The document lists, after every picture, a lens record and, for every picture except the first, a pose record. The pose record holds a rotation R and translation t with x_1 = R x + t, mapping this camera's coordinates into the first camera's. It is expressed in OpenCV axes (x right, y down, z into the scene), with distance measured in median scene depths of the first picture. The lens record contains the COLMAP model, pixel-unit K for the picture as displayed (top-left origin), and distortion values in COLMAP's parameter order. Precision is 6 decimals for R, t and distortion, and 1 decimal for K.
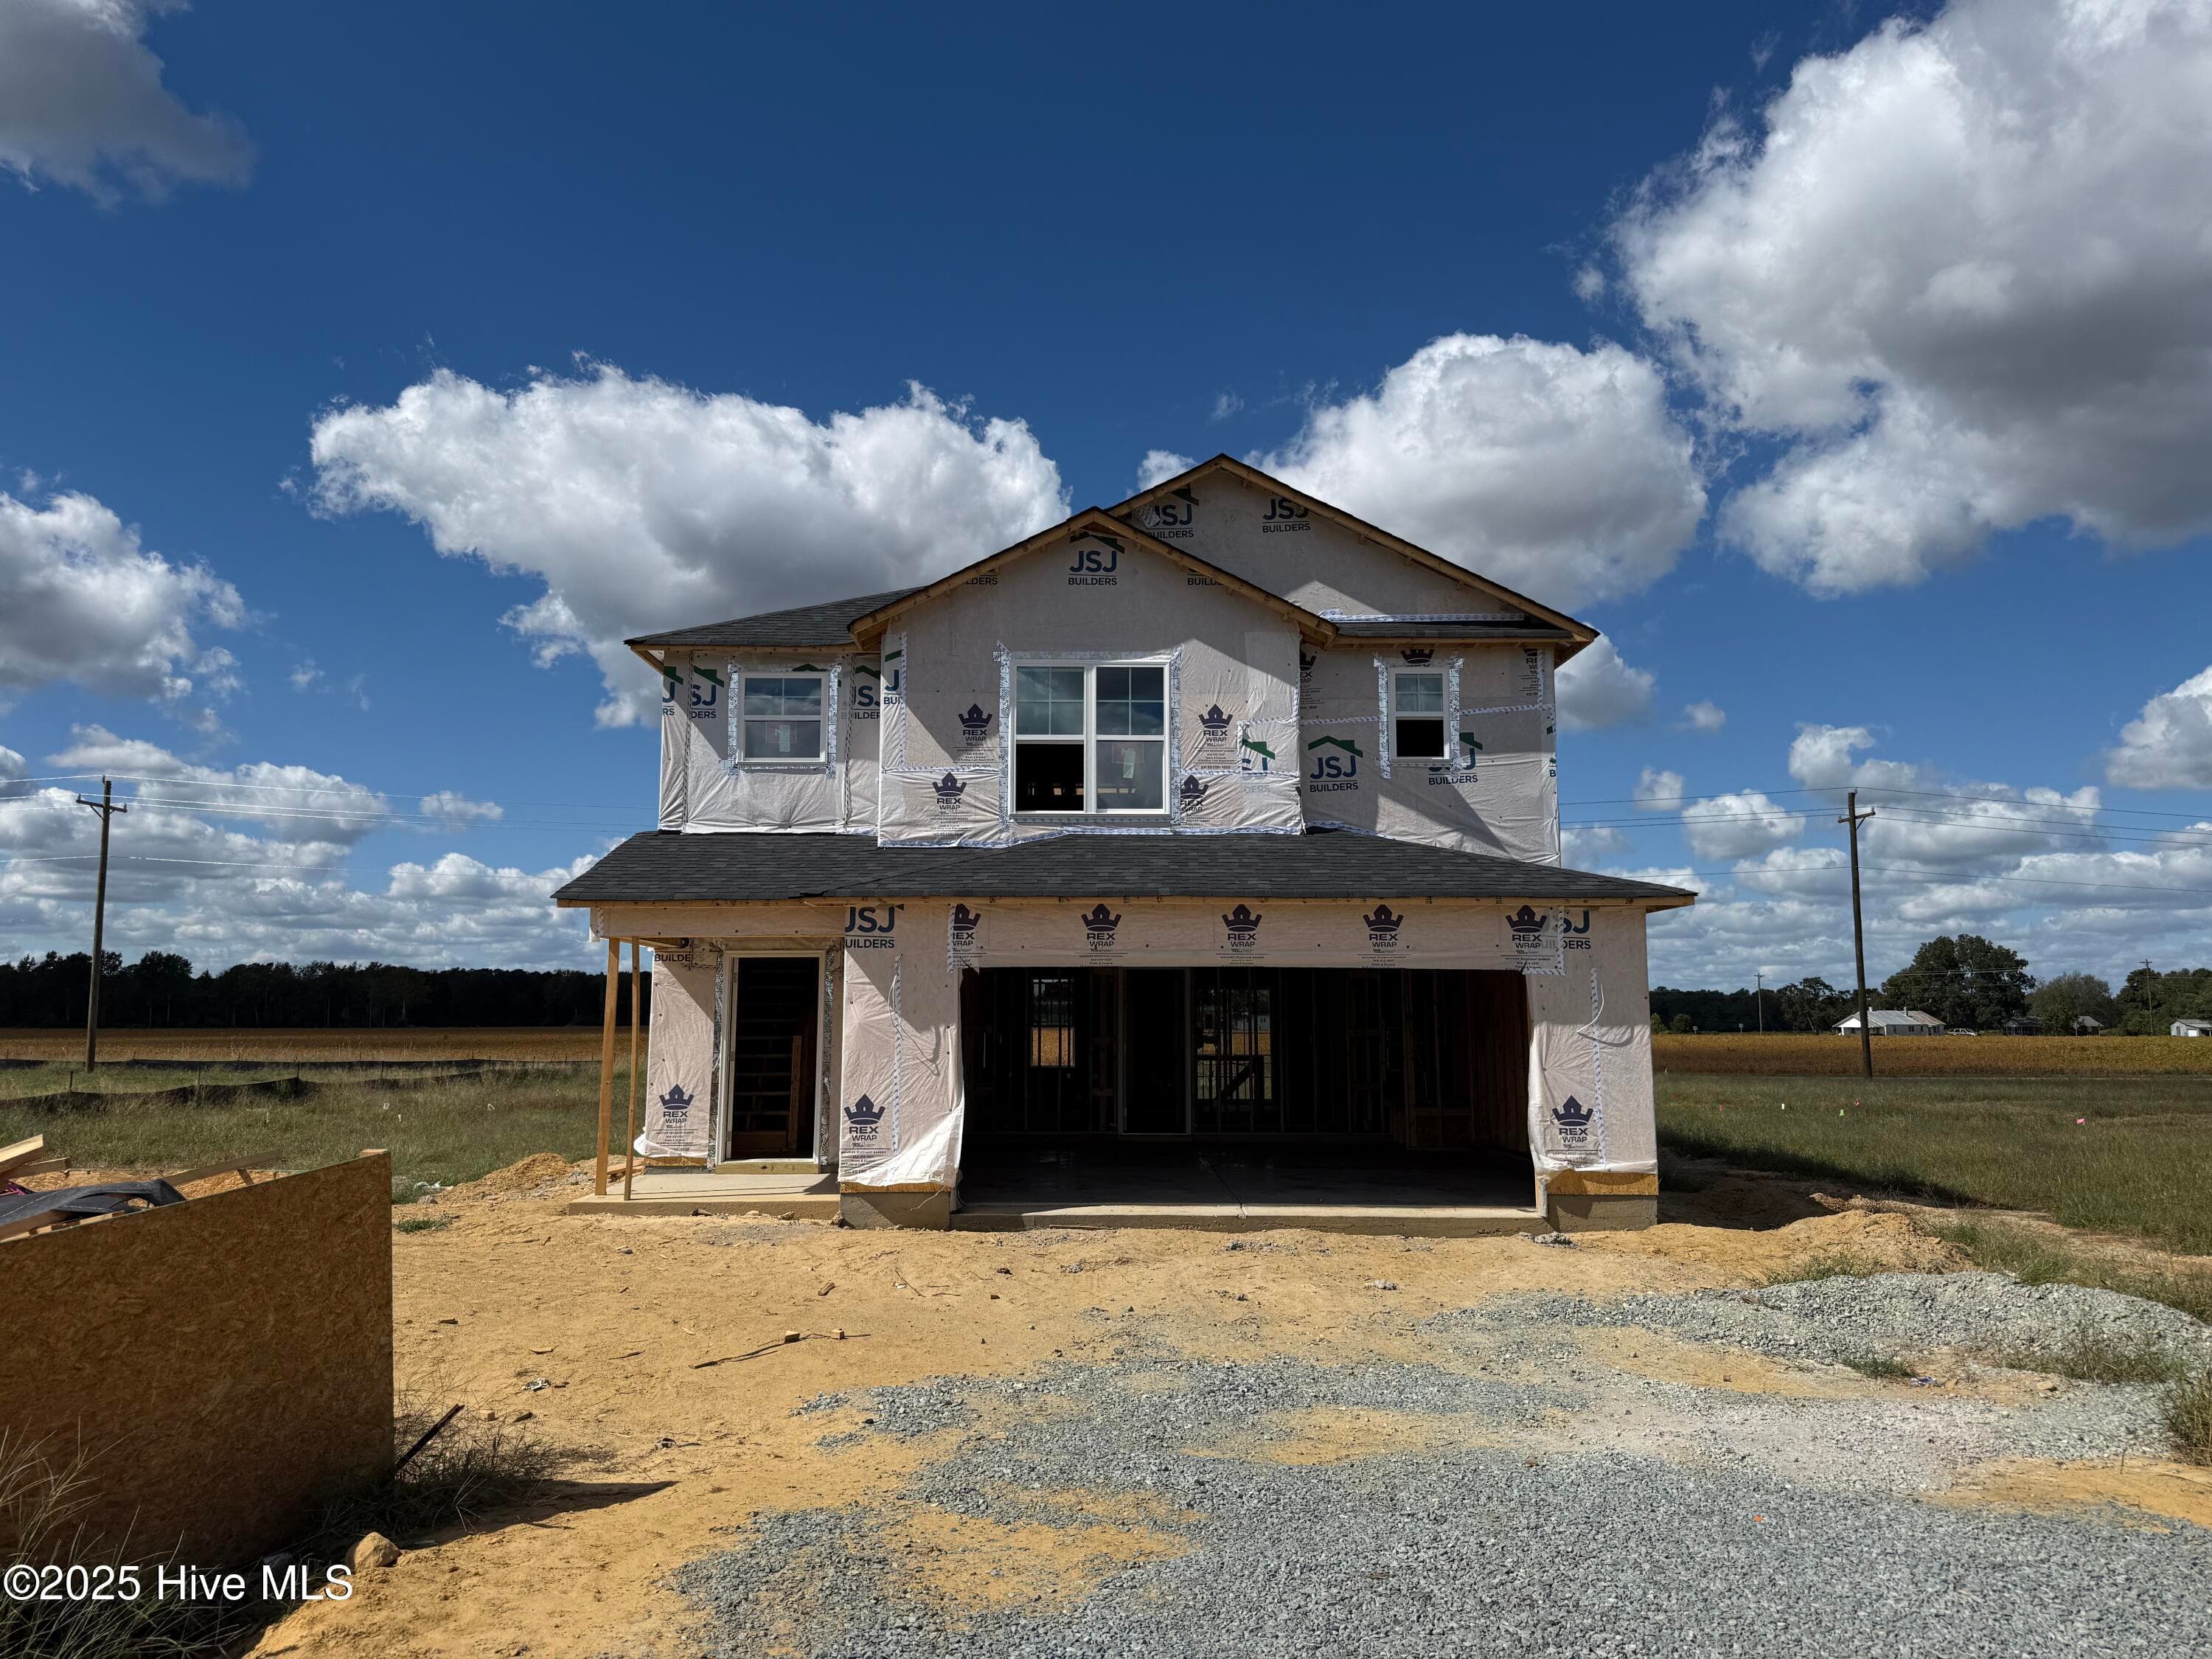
lens RADIAL K [[1567.5, 0, 1093.7], [0, 1567.5, 812.8], [0, 0, 1]] dist [0.038361, -0.053216]
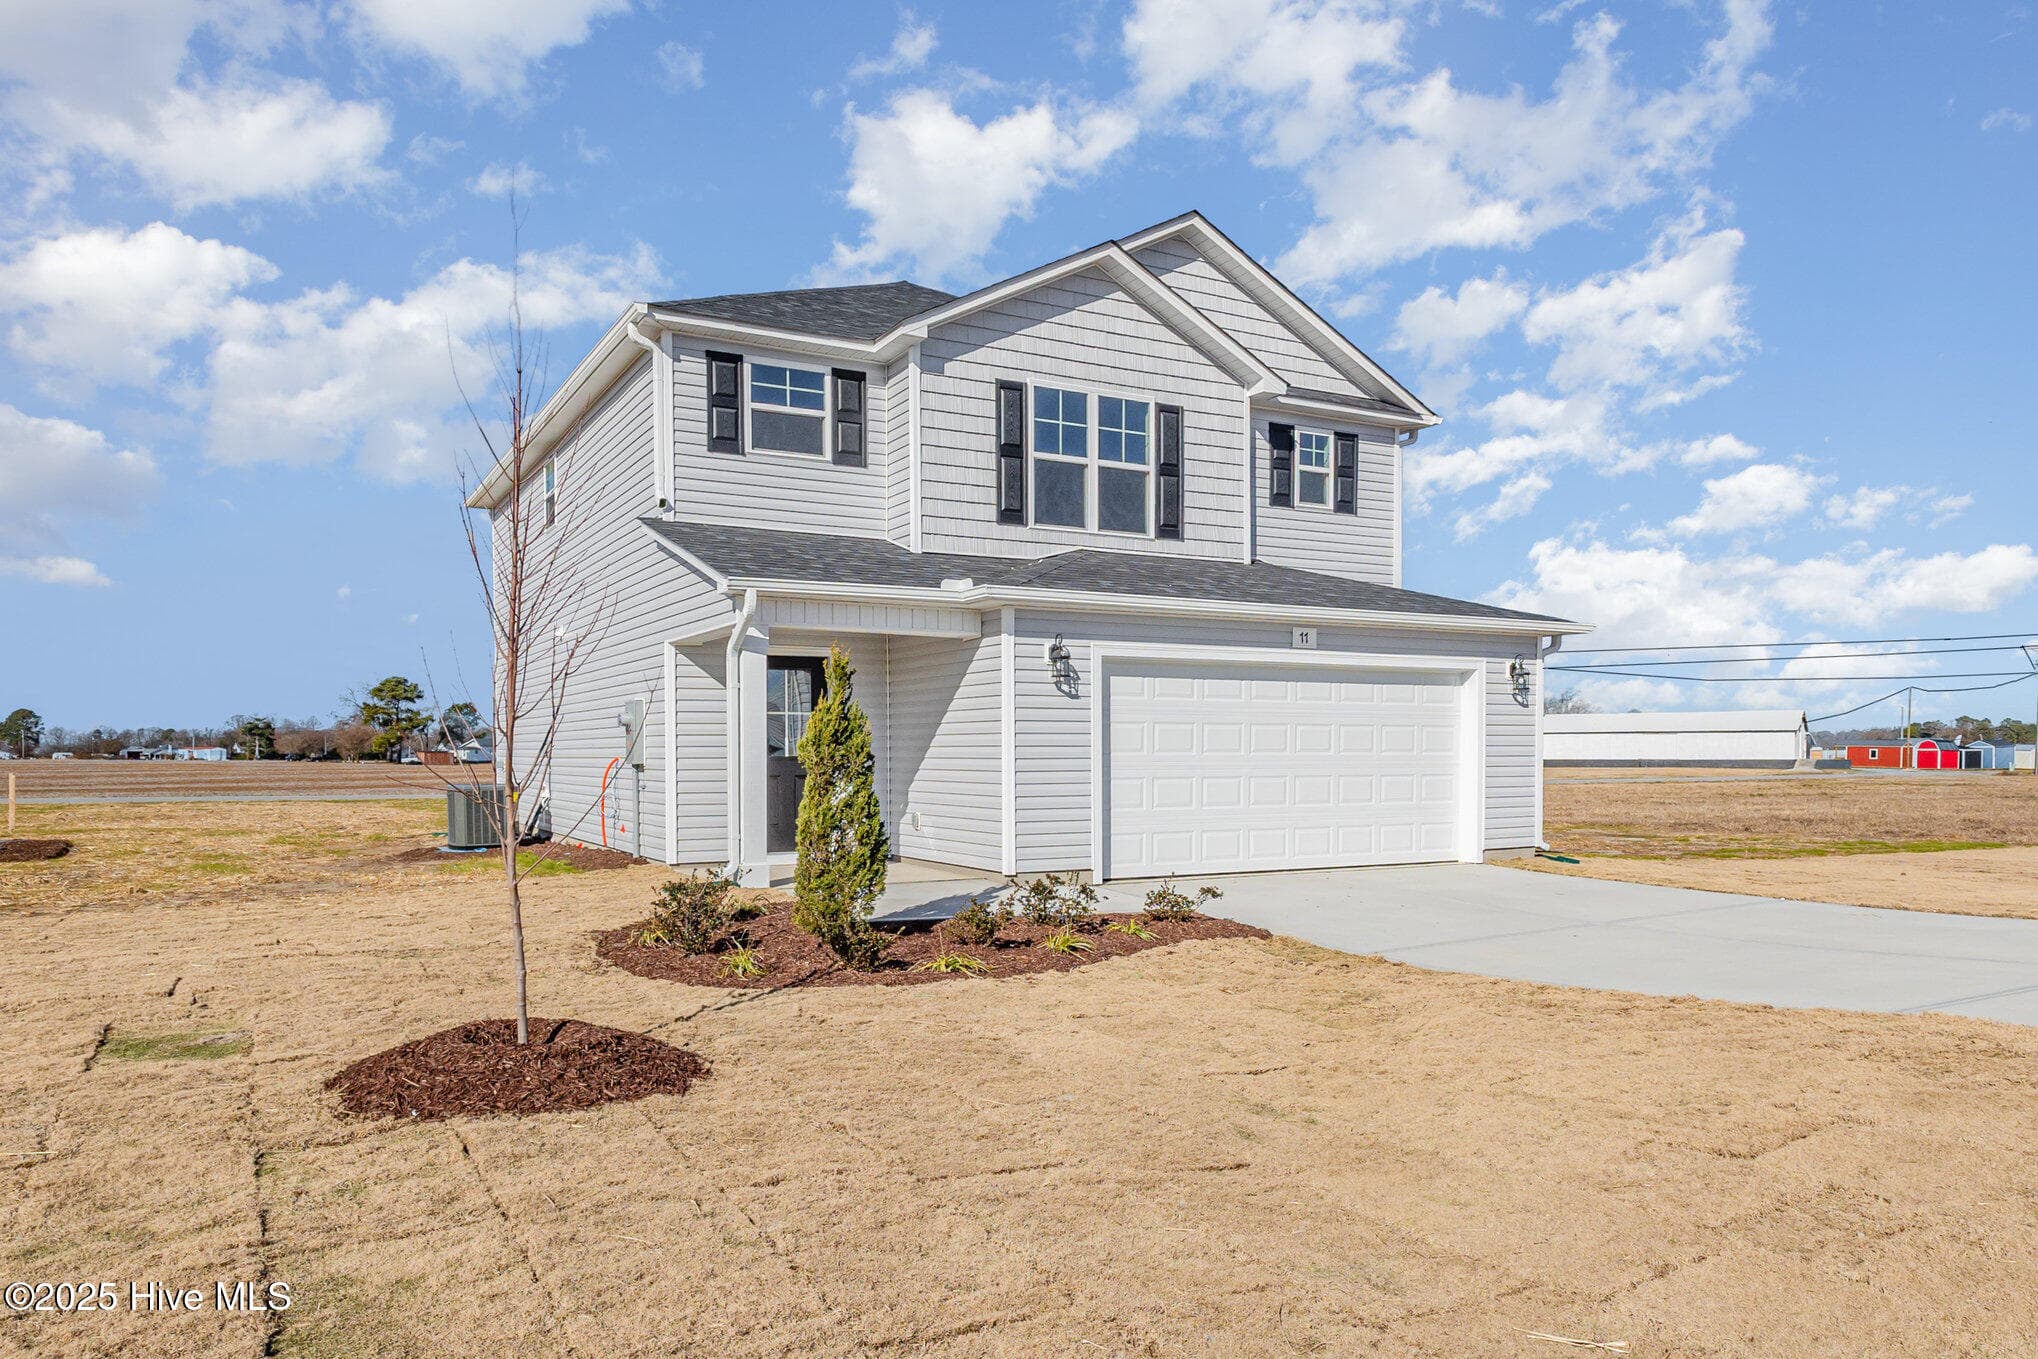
lens RADIAL K [[1401.0, 0, 1027.7], [0, 1401.0, 801.7], [0, 0, 1]] dist [-0.004562, -0.001897]
pose [[0.876176, -0.018776, 0.481625, -0.237989], [-0.061501, 0.986718, 0.150351, 0.019297], [-0.478051, -0.161354, 0.863384, 0.068066]]
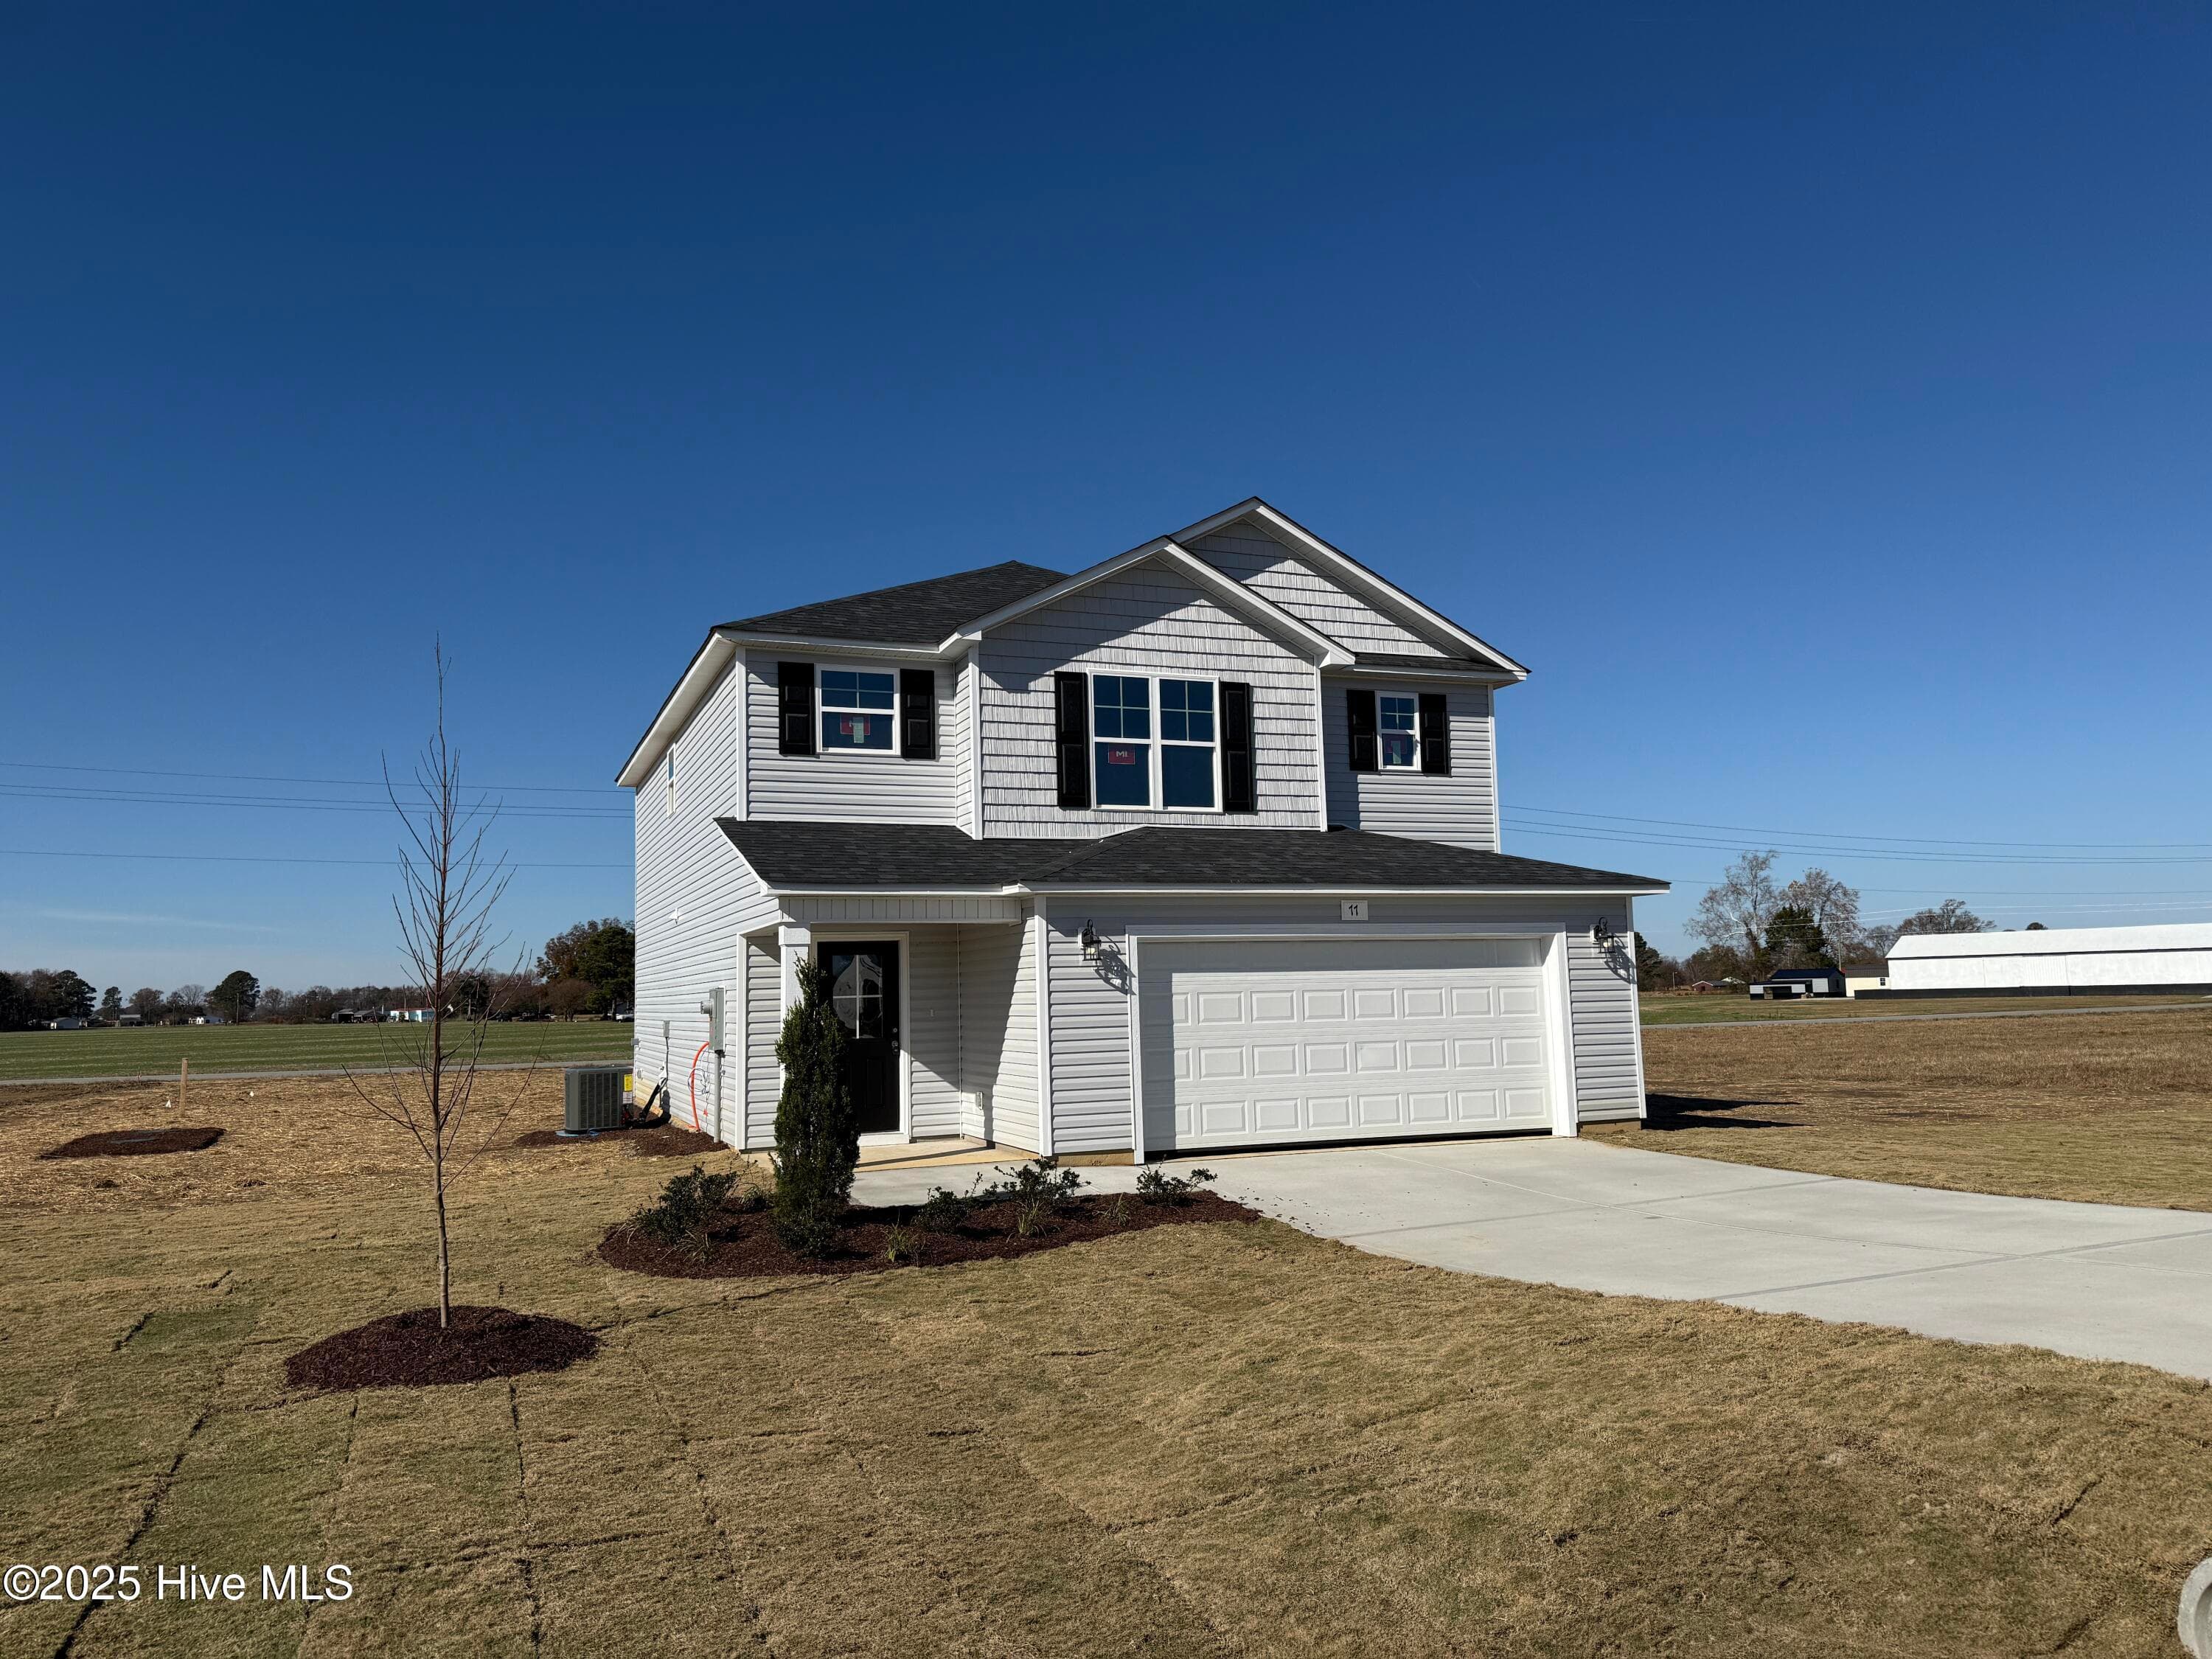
lens RADIAL K [[1567.5, 0, 1122.9], [0, 1567.5, 812.8], [0, 0, 1]] dist [0.038361, -0.053216]
pose [[0.925867, 0.019589, 0.377341, -0.206406], [-0.024225, 0.999678, 0.007542, -0.002407], [-0.377072, -0.016124, 0.926044, -0.012666]]
